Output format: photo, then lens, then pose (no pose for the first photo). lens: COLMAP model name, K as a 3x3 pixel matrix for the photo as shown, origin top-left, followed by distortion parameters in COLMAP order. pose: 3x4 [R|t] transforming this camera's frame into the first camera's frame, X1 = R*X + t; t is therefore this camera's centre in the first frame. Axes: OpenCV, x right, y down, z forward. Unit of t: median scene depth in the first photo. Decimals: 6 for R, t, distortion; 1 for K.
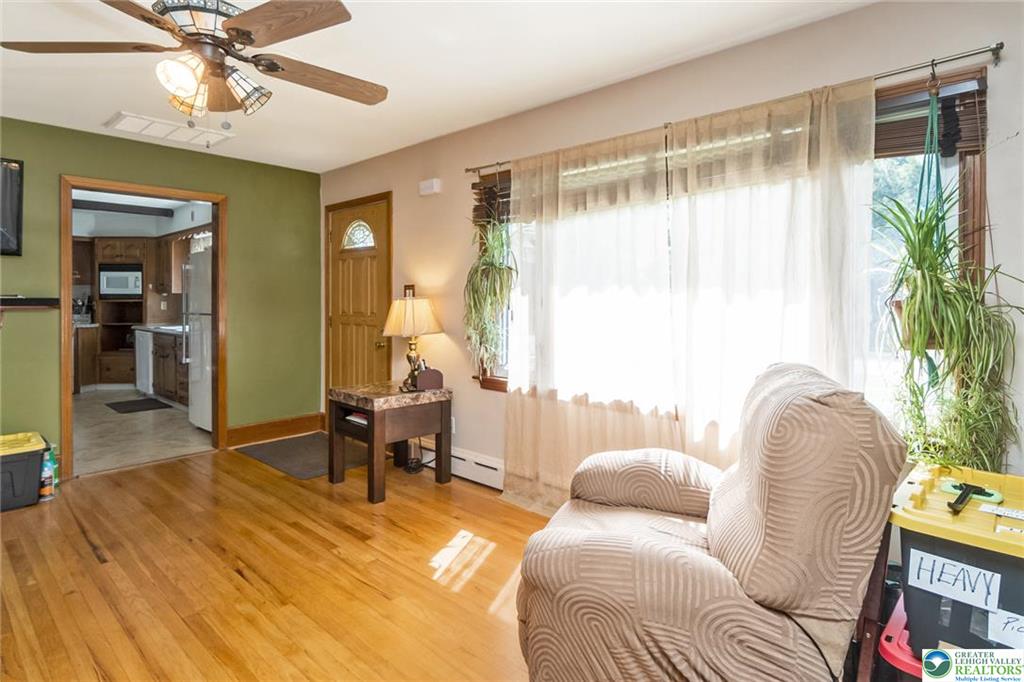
lens RADIAL K [[545.2, 0, 495.8], [0, 545.2, 300.7], [0, 0, 1]] dist [0.001252, 0.001038]
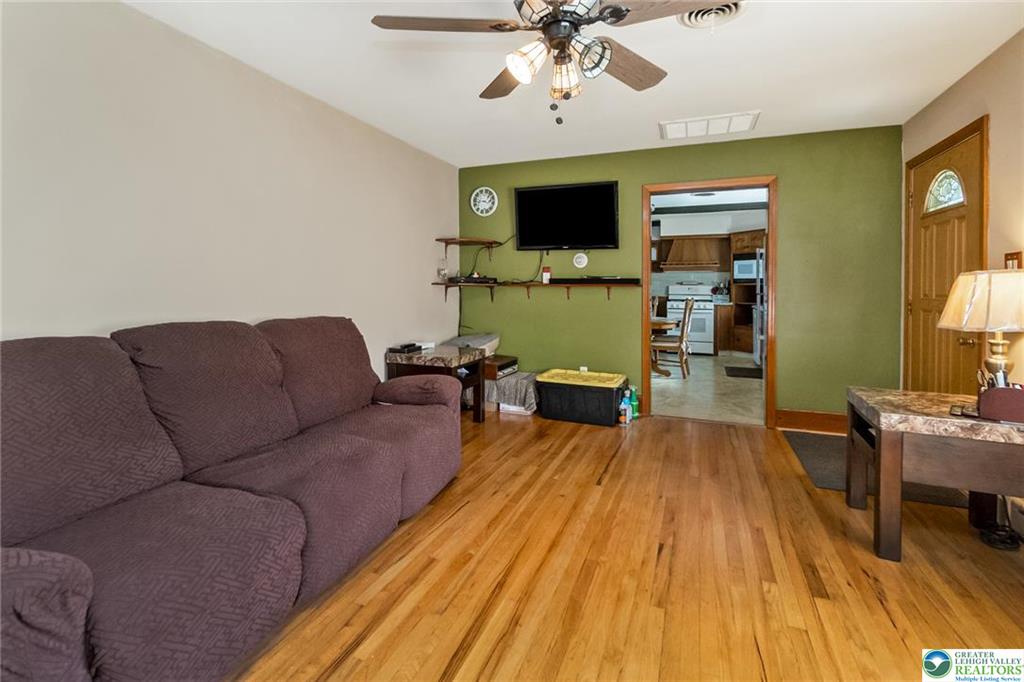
lens RADIAL K [[465.3, 0, 526.3], [0, 465.3, 294.0], [0, 0, 1]] dist [-0.002251, -0.000046]
pose [[0.389823, 0.017543, -0.920723, 0.148674], [-0.006704, 0.999846, 0.016212, 0.017882], [0.920865, -0.000147, 0.389881, 0.323388]]
